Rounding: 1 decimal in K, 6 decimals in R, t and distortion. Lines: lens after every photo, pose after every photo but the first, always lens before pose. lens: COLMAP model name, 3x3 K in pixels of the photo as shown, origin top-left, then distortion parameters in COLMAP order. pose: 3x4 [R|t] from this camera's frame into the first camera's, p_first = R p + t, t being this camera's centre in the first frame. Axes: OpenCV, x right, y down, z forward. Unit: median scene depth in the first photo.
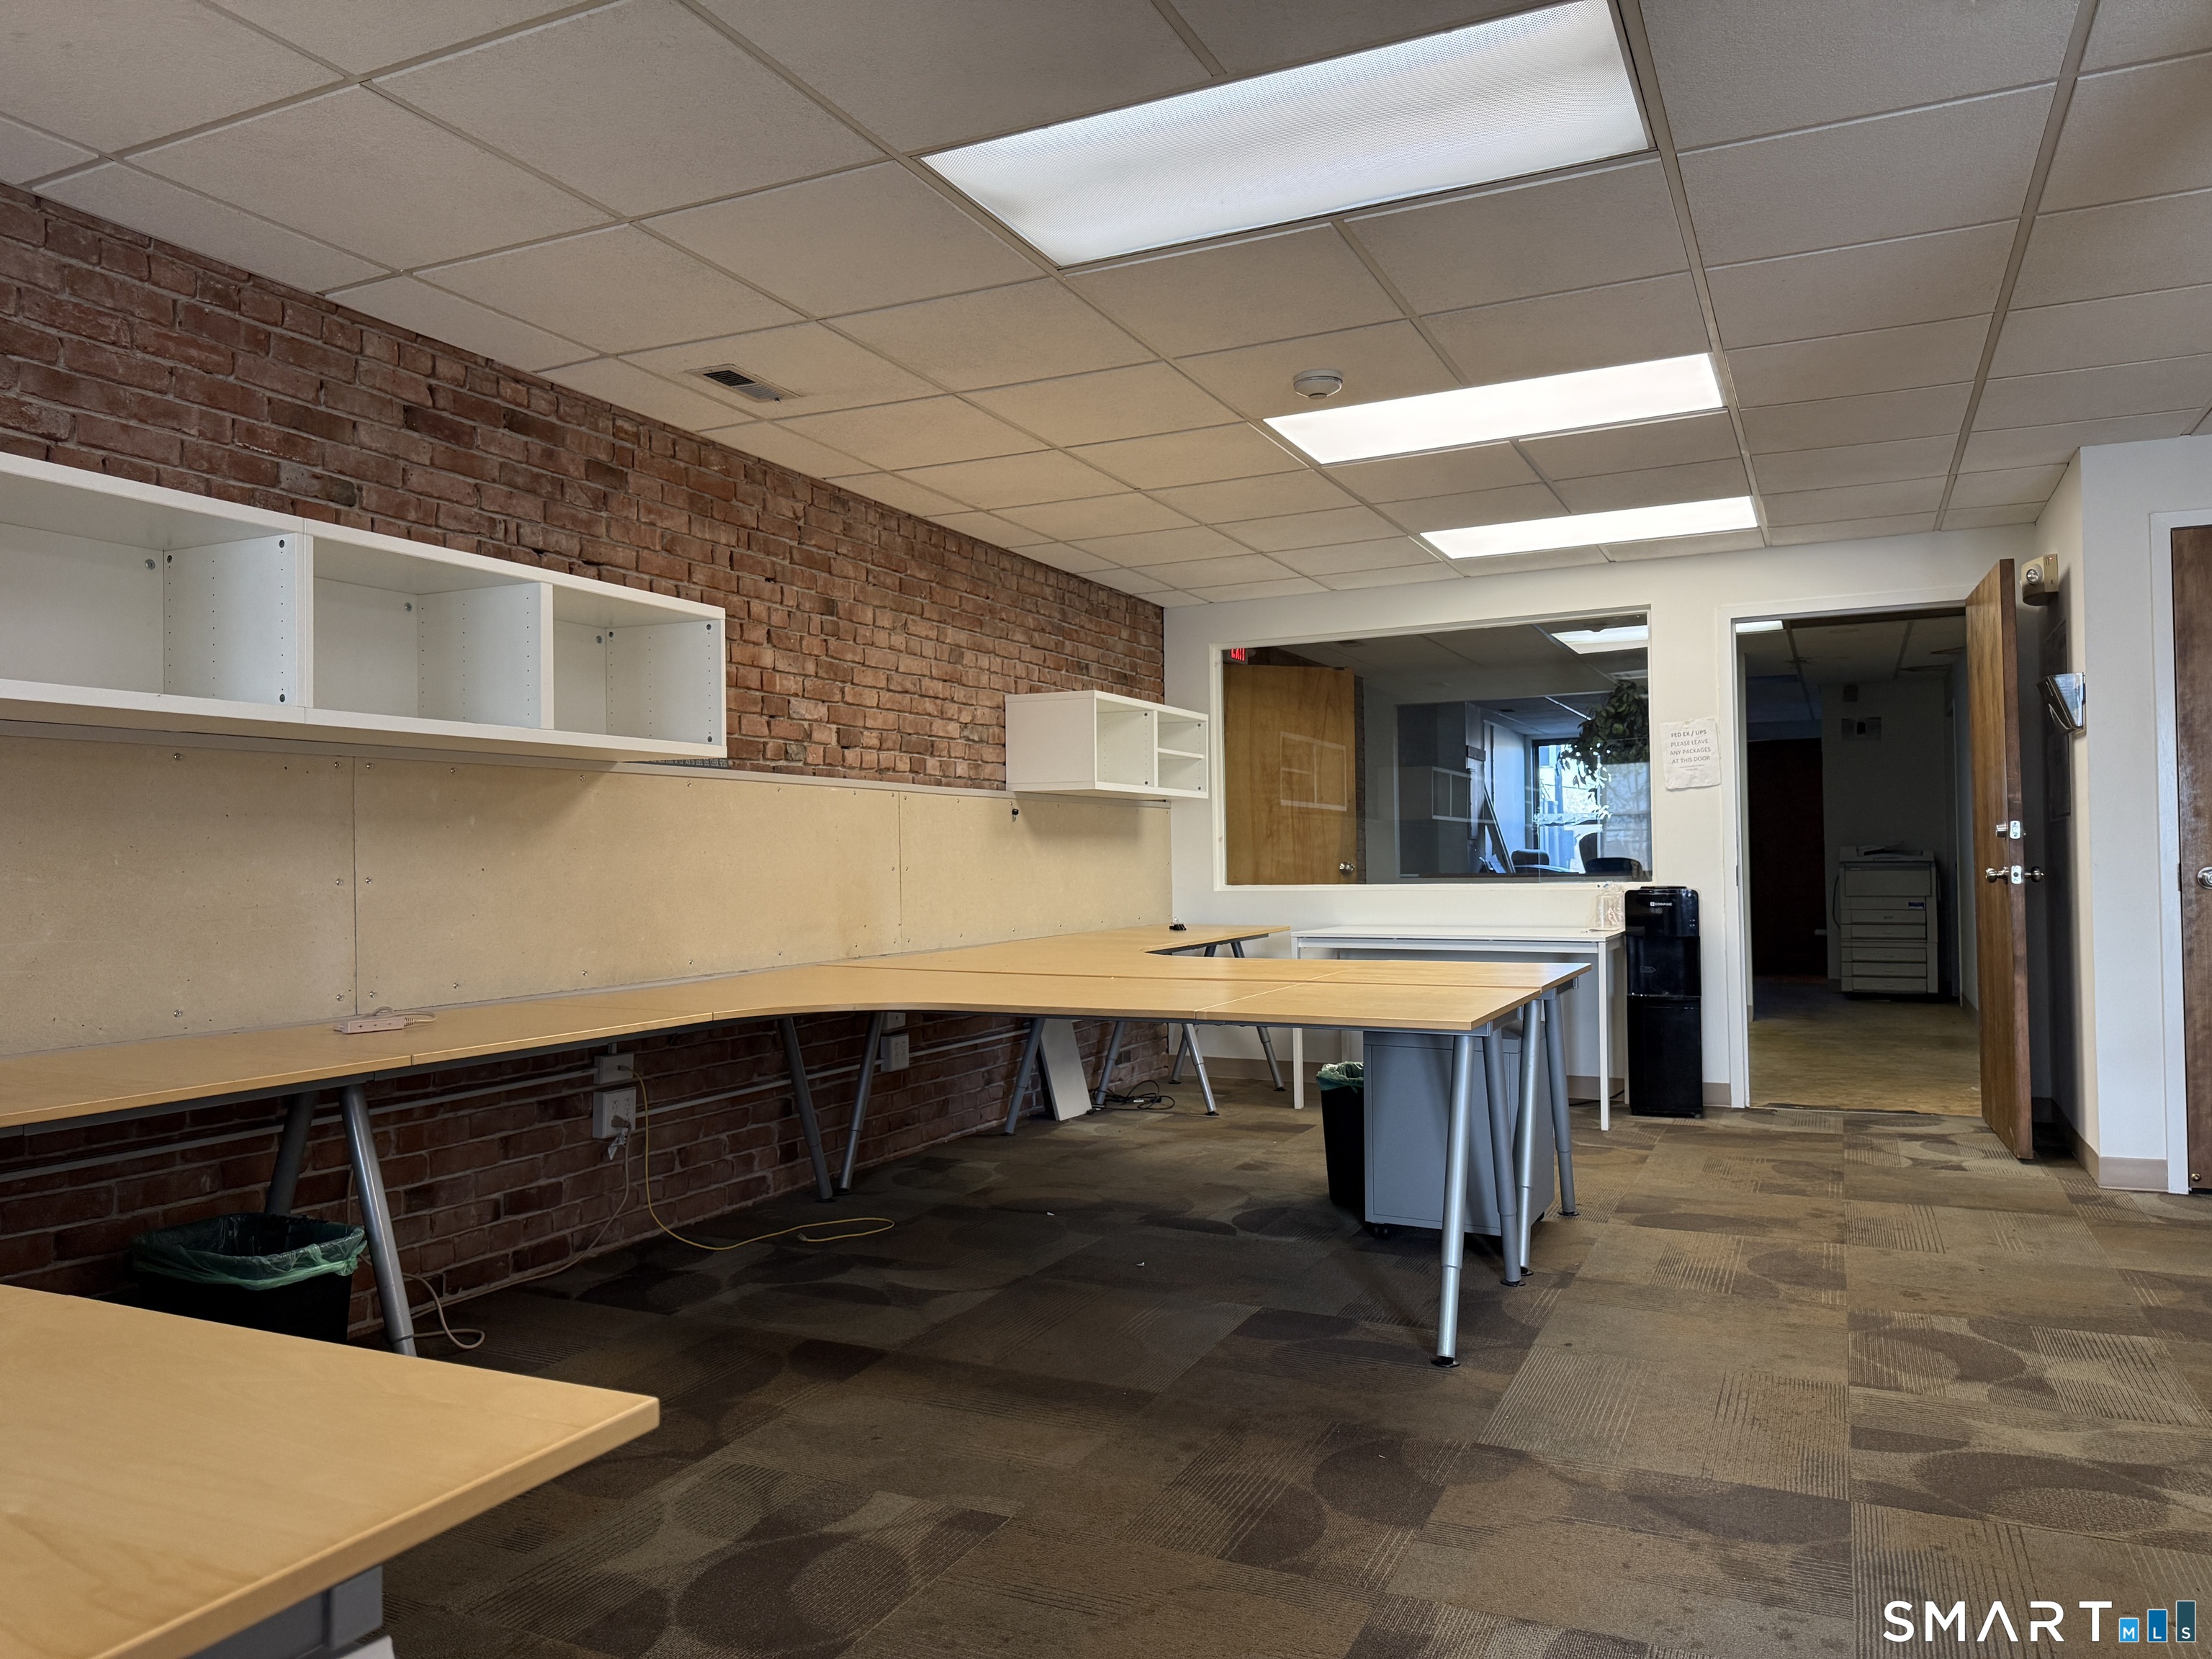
lens RADIAL K [[1550.0, 0, 1107.9], [0, 1550.0, 840.6], [0, 0, 1]] dist [0.056807, -0.070904]
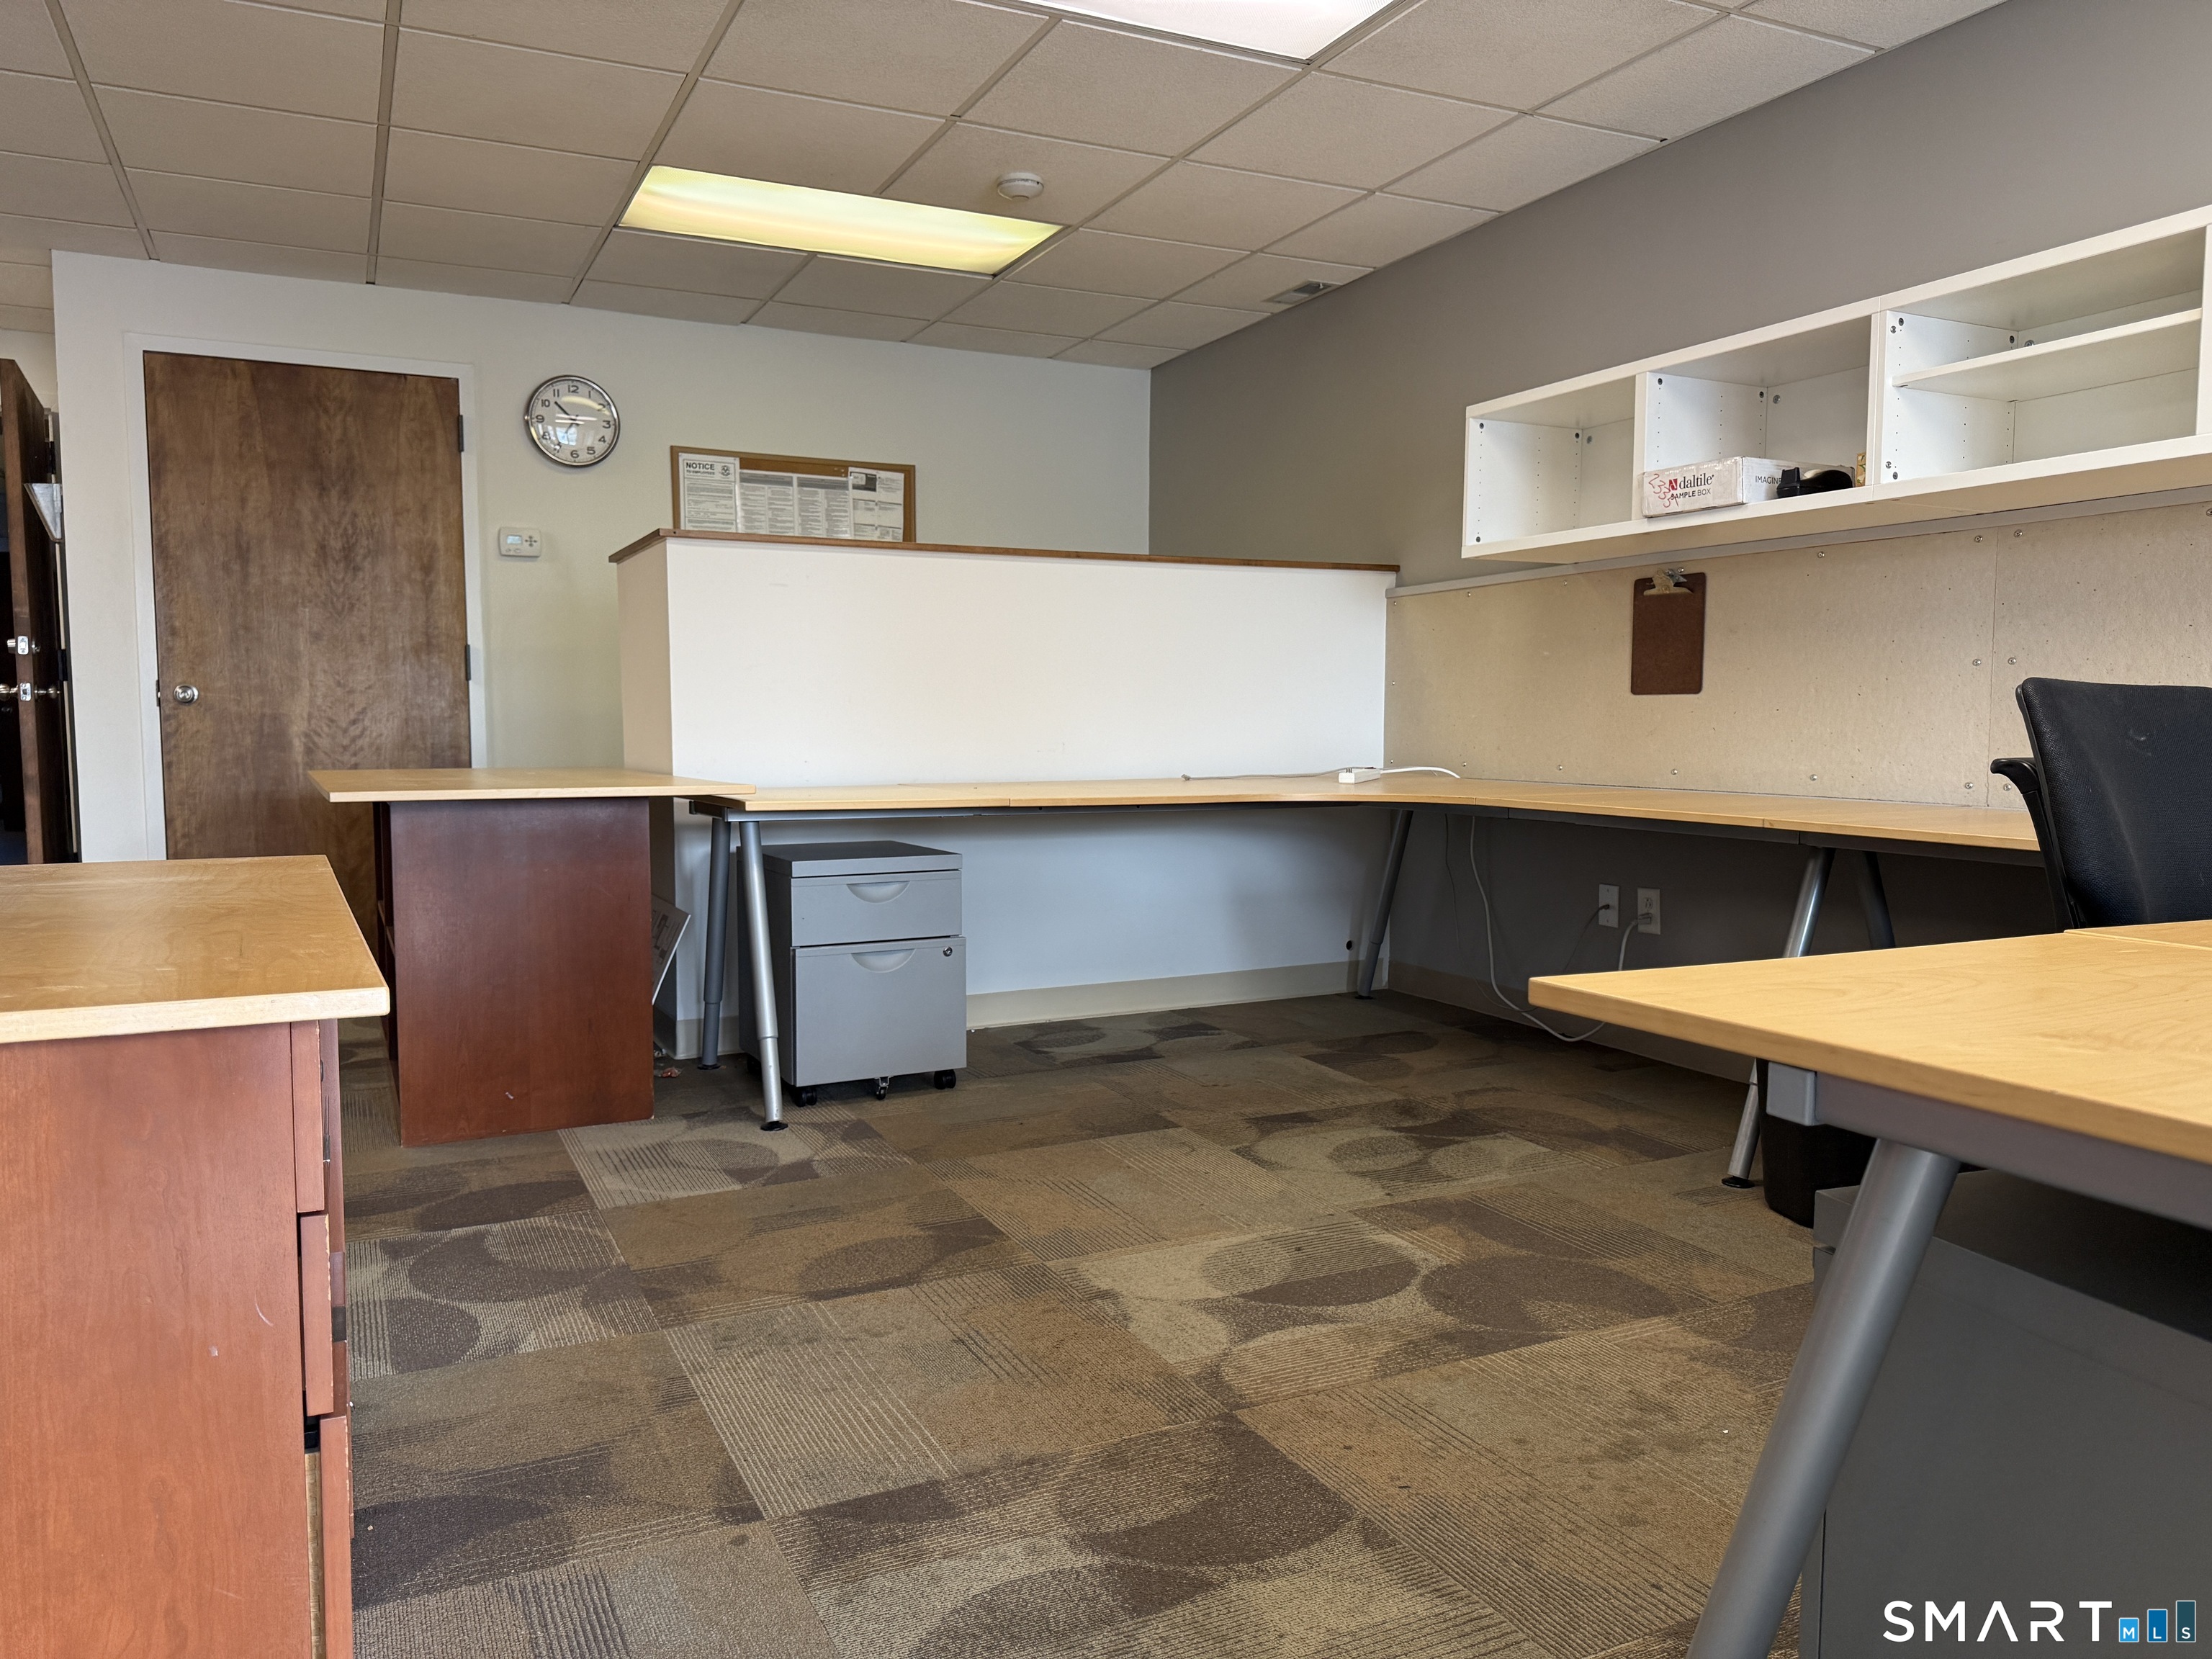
lens RADIAL K [[1550.0, 0, 1093.0], [0, 1550.0, 832.5], [0, 0, 1]] dist [0.056807, -0.070904]
pose [[0.625199, -0.042796, 0.779291, 0.265501], [-0.020813, 0.997226, 0.071462, 0.029244], [-0.780188, -0.060897, 0.622574, -0.144281]]
